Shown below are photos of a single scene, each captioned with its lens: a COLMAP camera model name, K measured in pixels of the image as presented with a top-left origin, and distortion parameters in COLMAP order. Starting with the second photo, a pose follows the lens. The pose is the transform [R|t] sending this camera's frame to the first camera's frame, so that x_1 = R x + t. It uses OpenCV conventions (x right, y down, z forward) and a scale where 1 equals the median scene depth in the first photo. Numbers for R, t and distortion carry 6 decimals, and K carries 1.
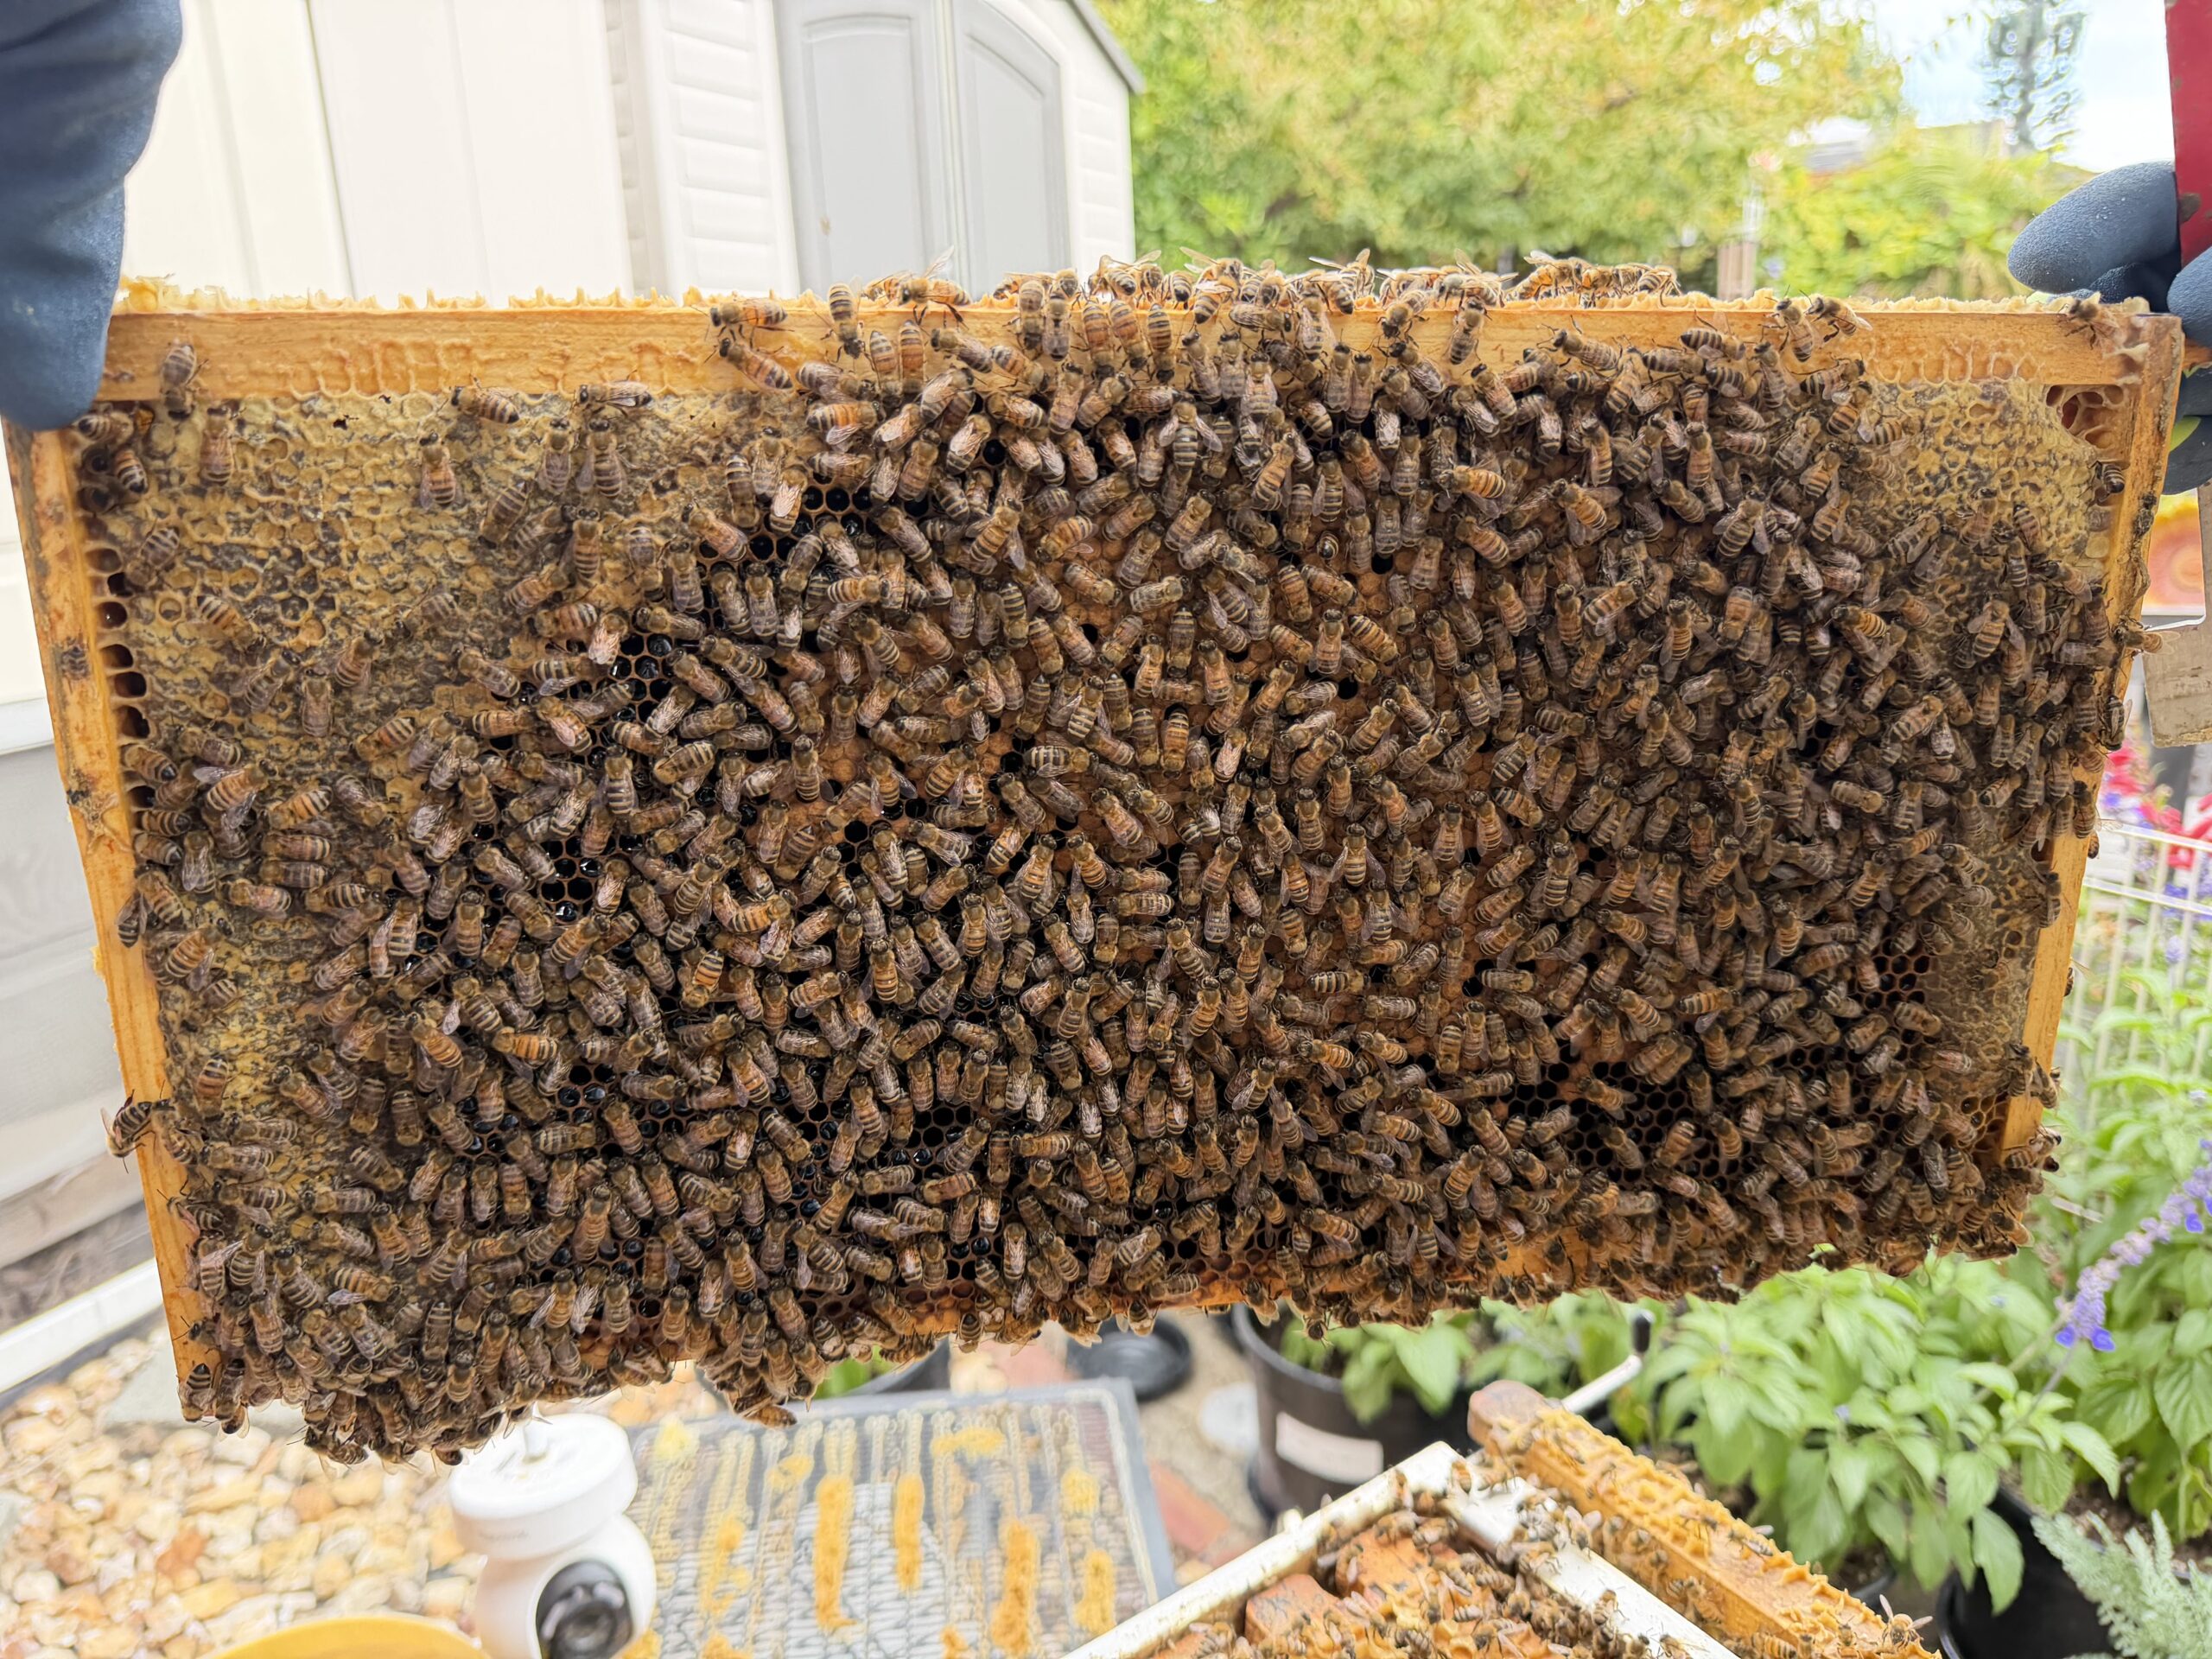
lens RADIAL K [[1566.8, 0, 1109.0], [0, 1566.8, 824.3], [0, 0, 1]] dist [-0.004885, -0.006915]
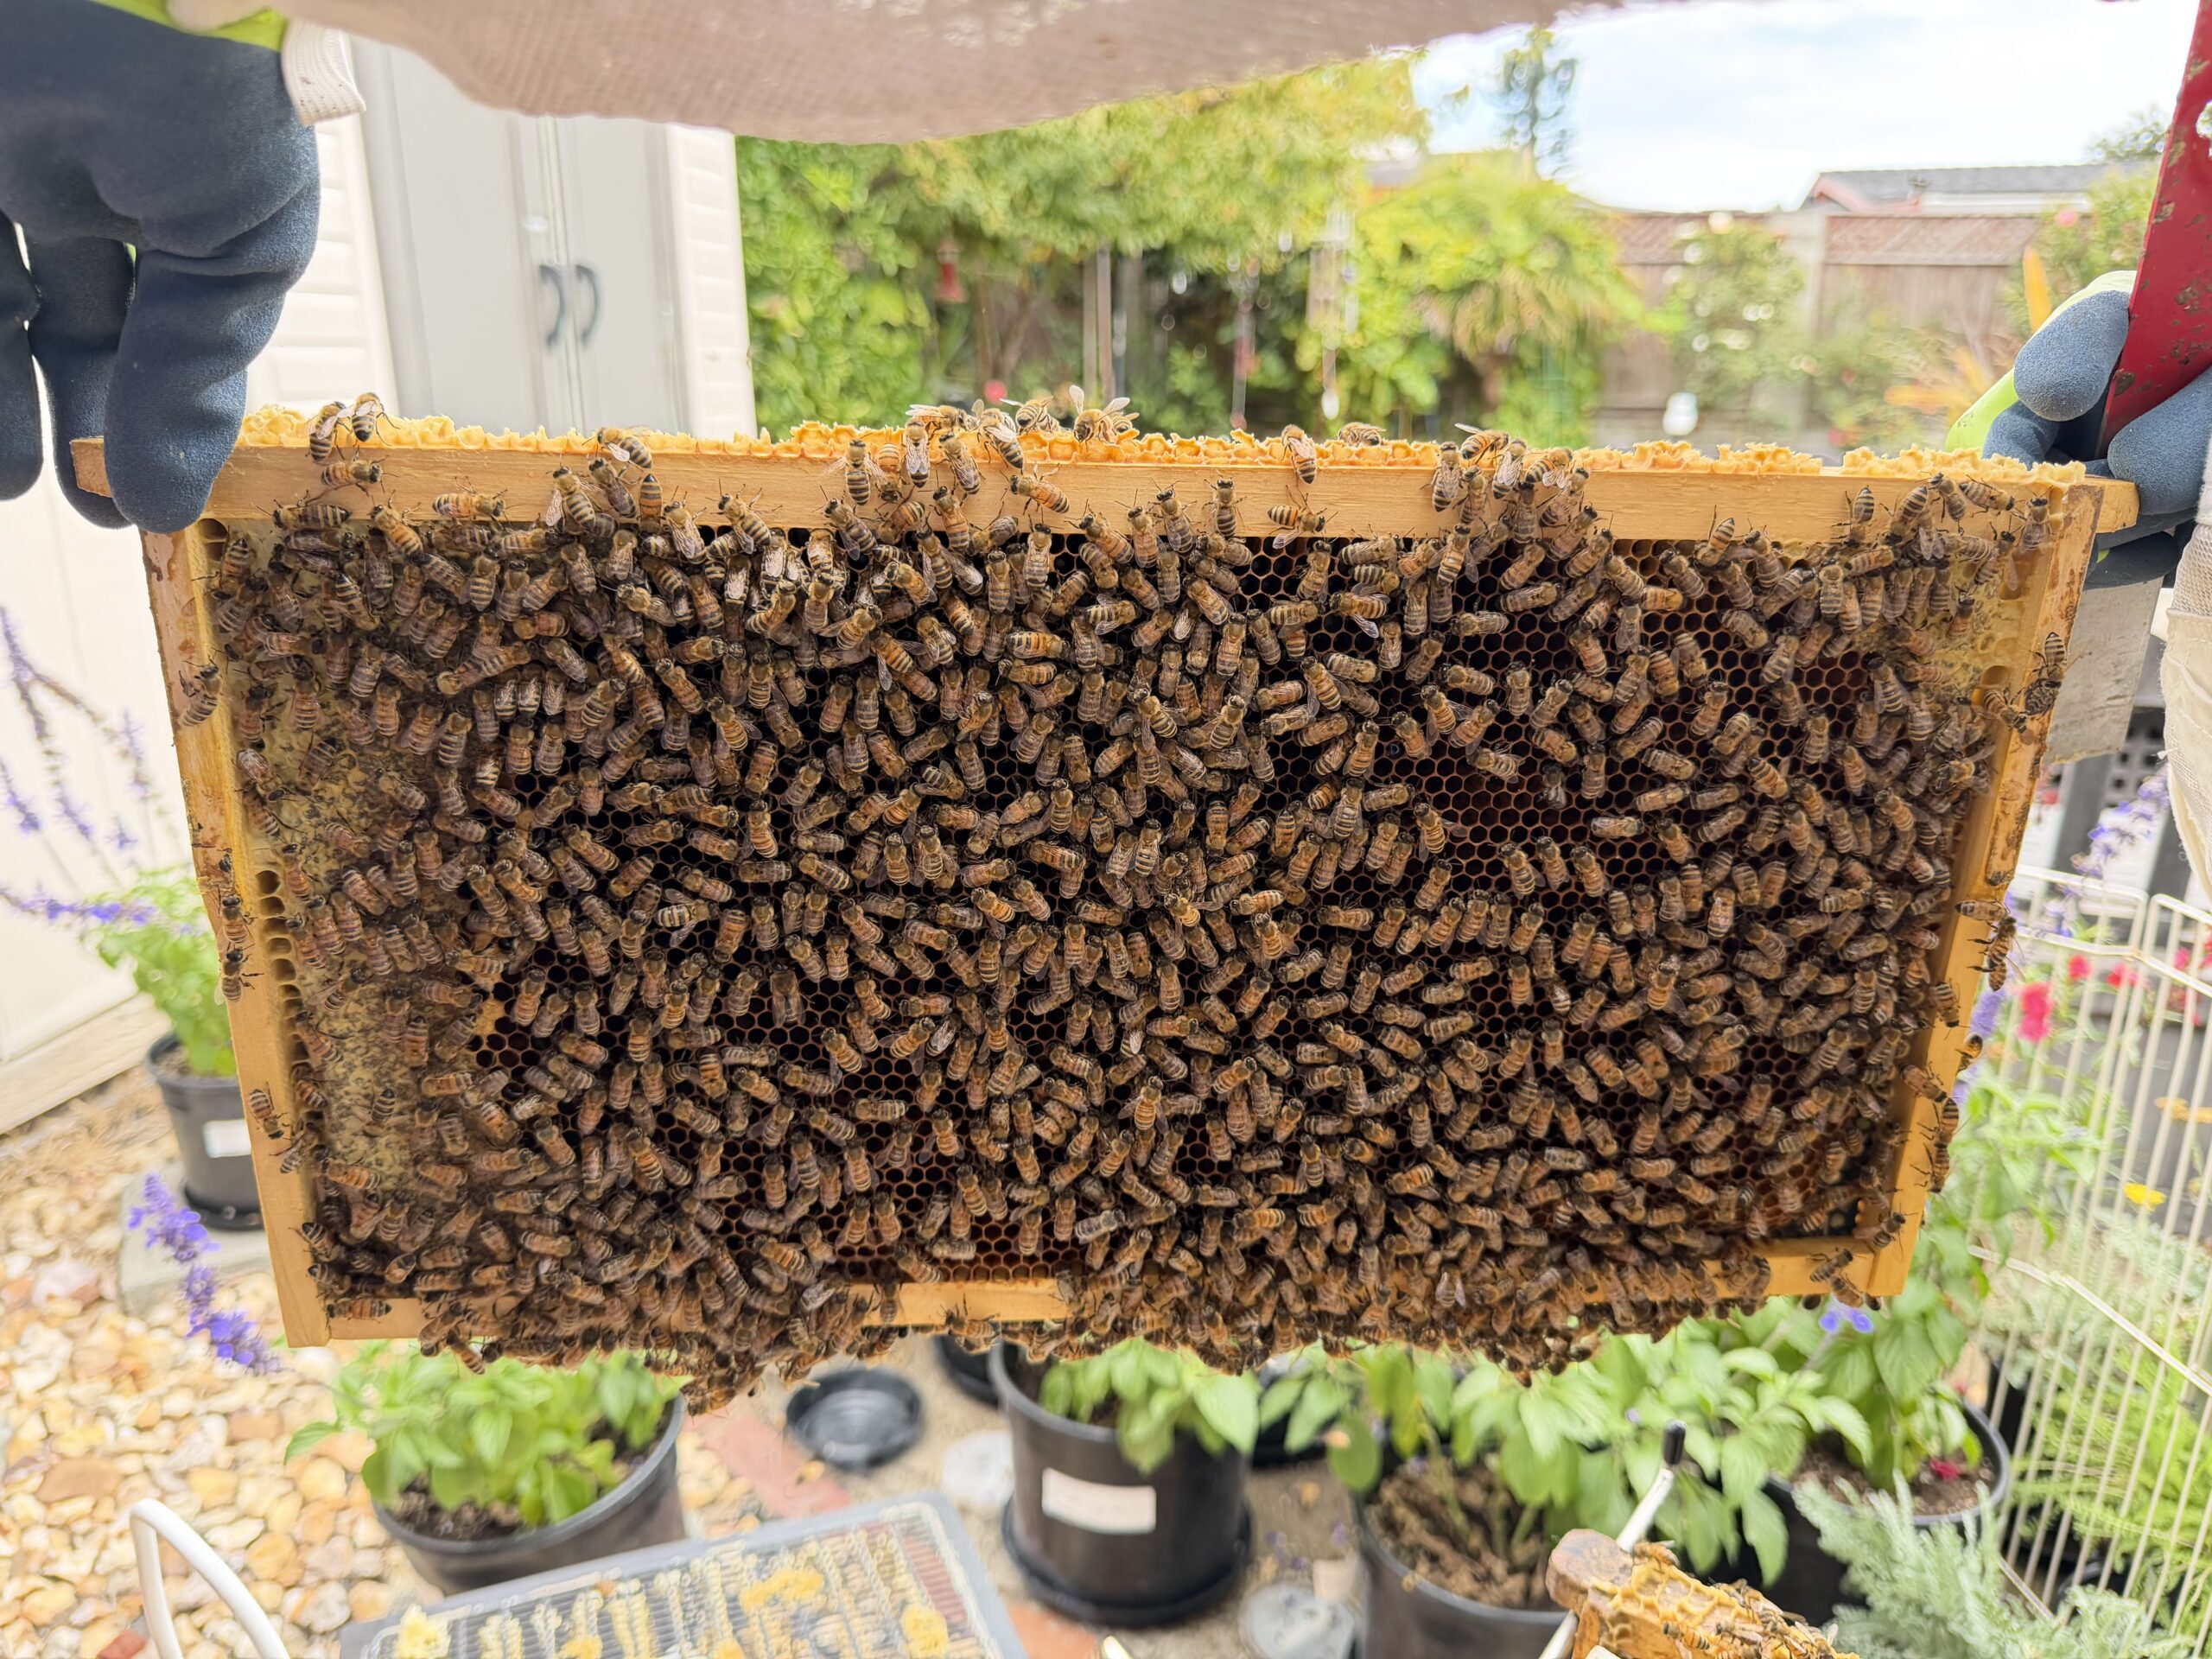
lens RADIAL K [[1567.9, 0, 1106.0], [0, 1567.9, 829.5], [0, 0, 1]] dist [-0.003563, -0.009115]
pose [[0.967196, -0.033140, 0.251862, -0.086718], [0.029675, 0.999406, 0.017546, -0.027438], [-0.252294, -0.009496, 0.967604, 0.083318]]
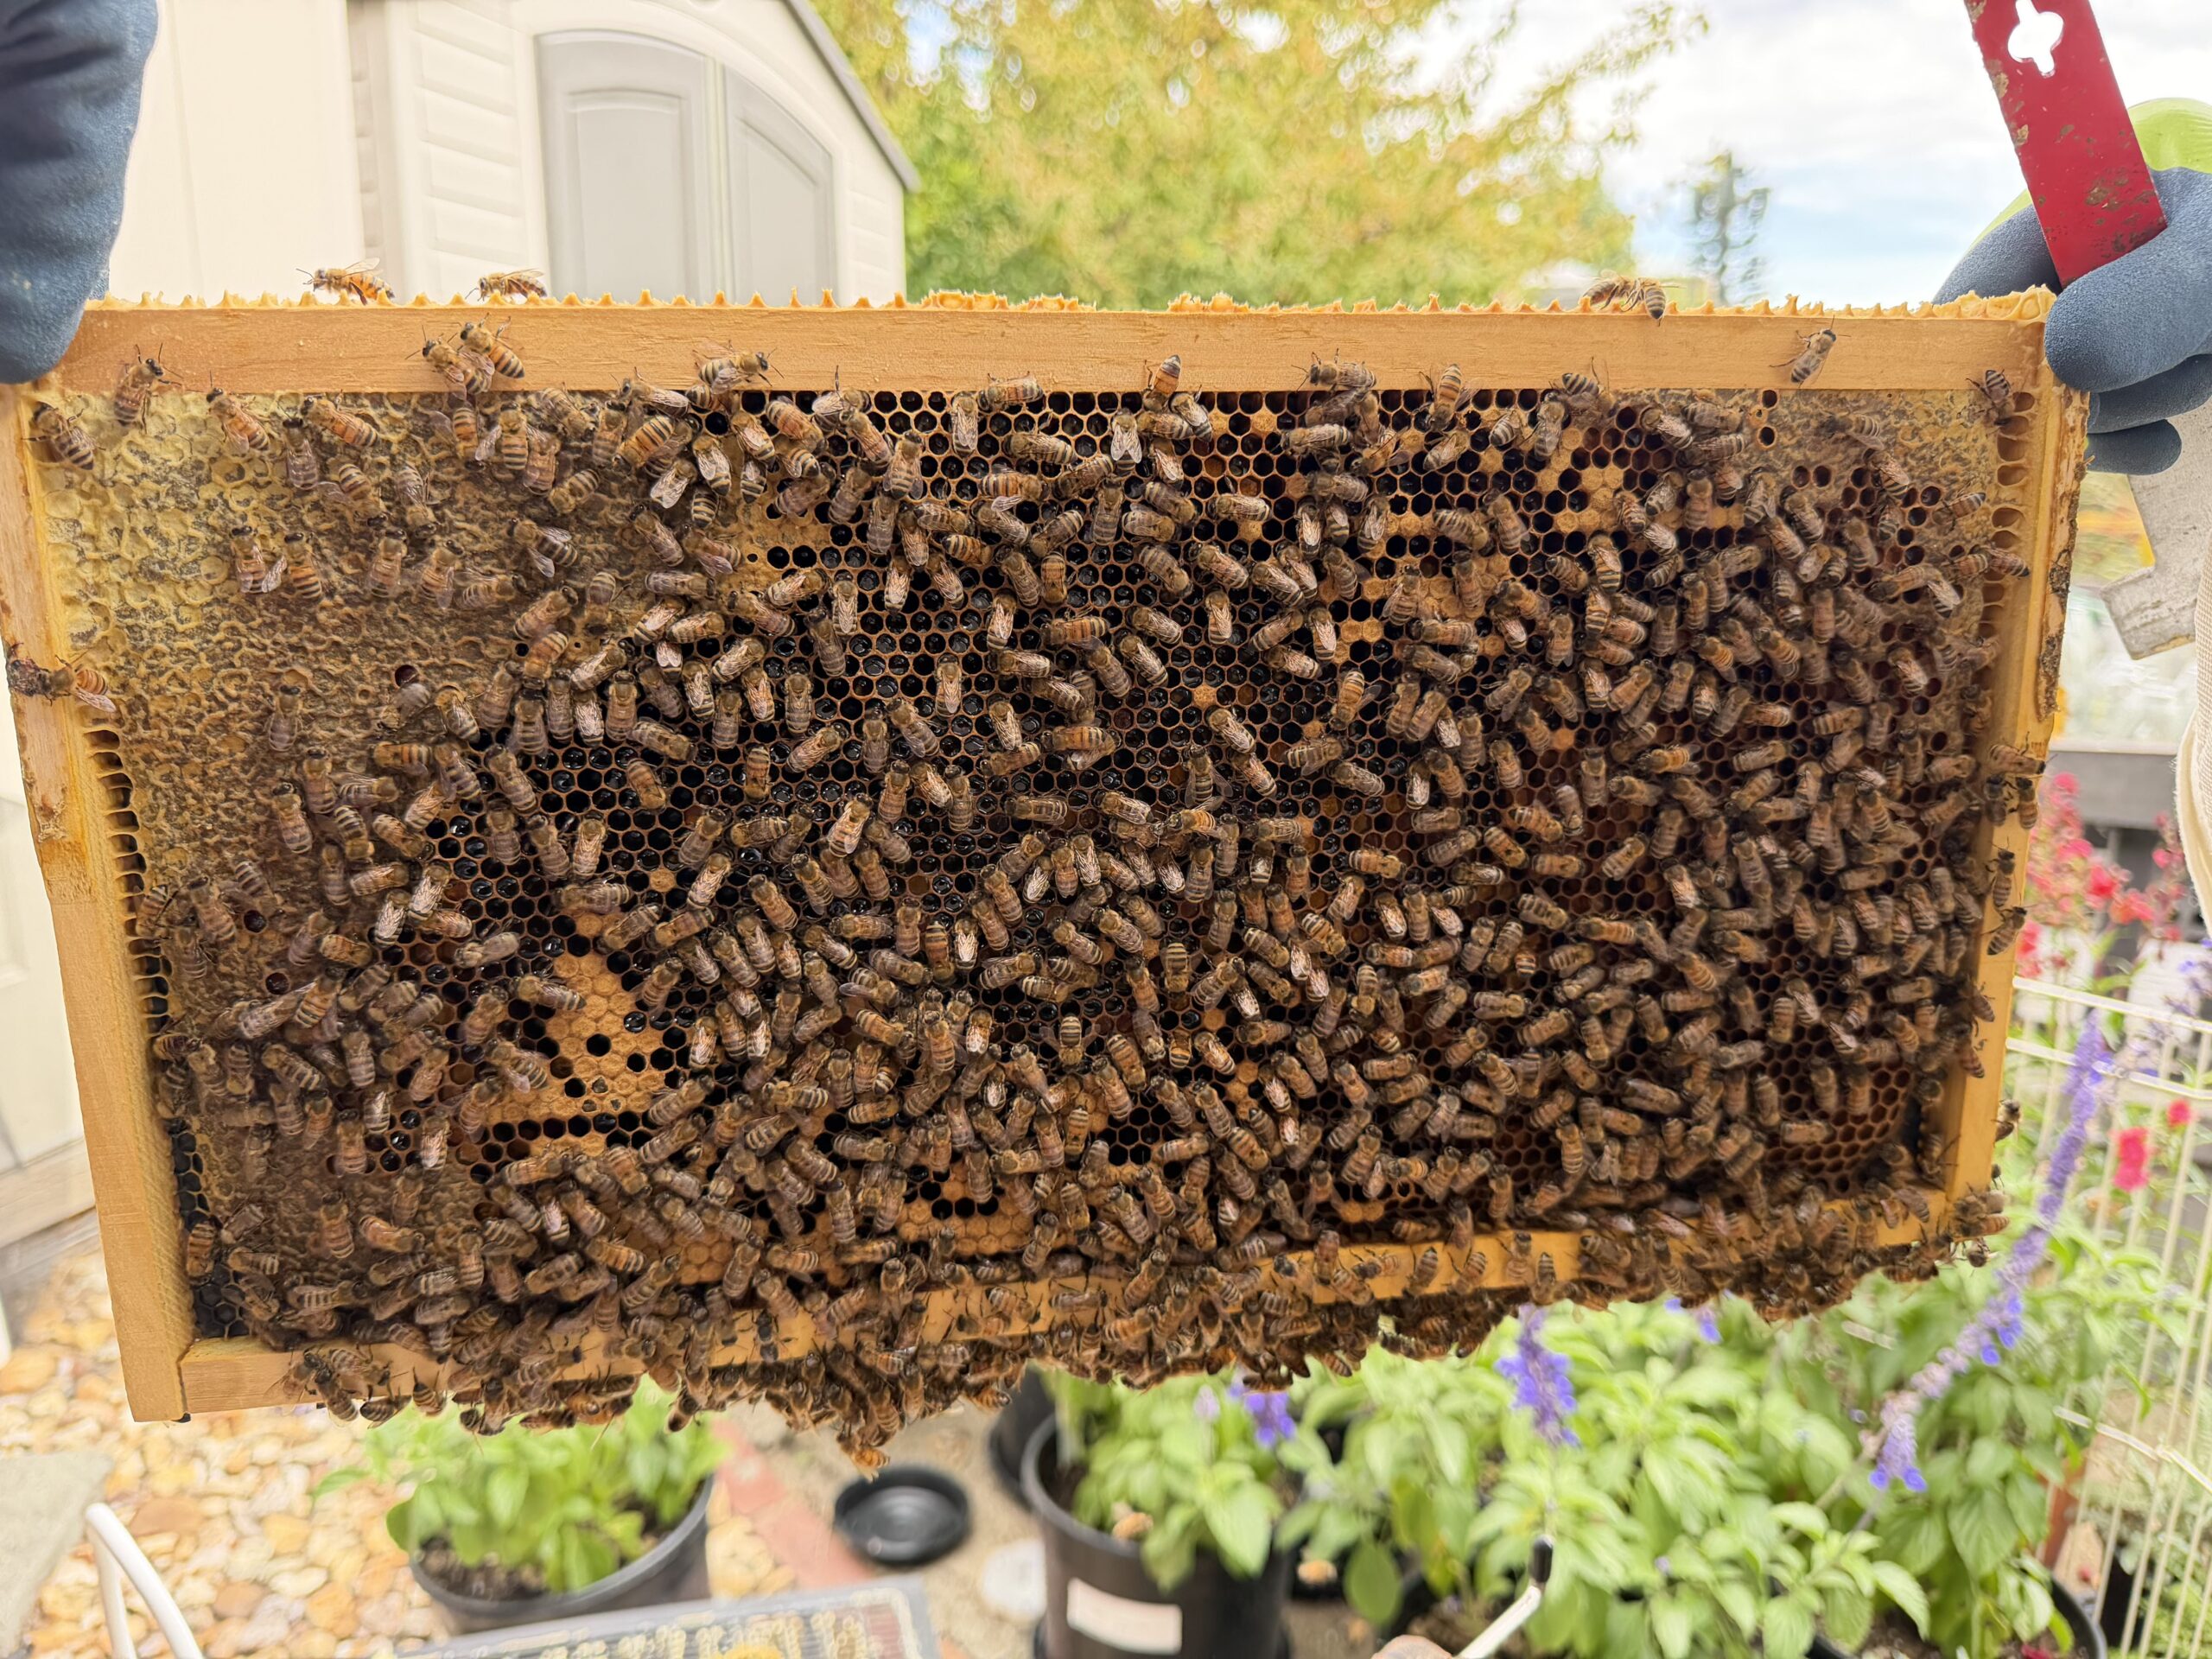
lens RADIAL K [[1572.8, 0, 1100.2], [0, 1572.8, 837.6], [0, 0, 1]] dist [-0.012919, -0.001412]
pose [[0.989017, 0.013654, 0.147170, -0.017708], [-0.006027, 0.998621, -0.052145, -0.015443], [-0.147679, 0.050685, 0.987736, 0.060479]]
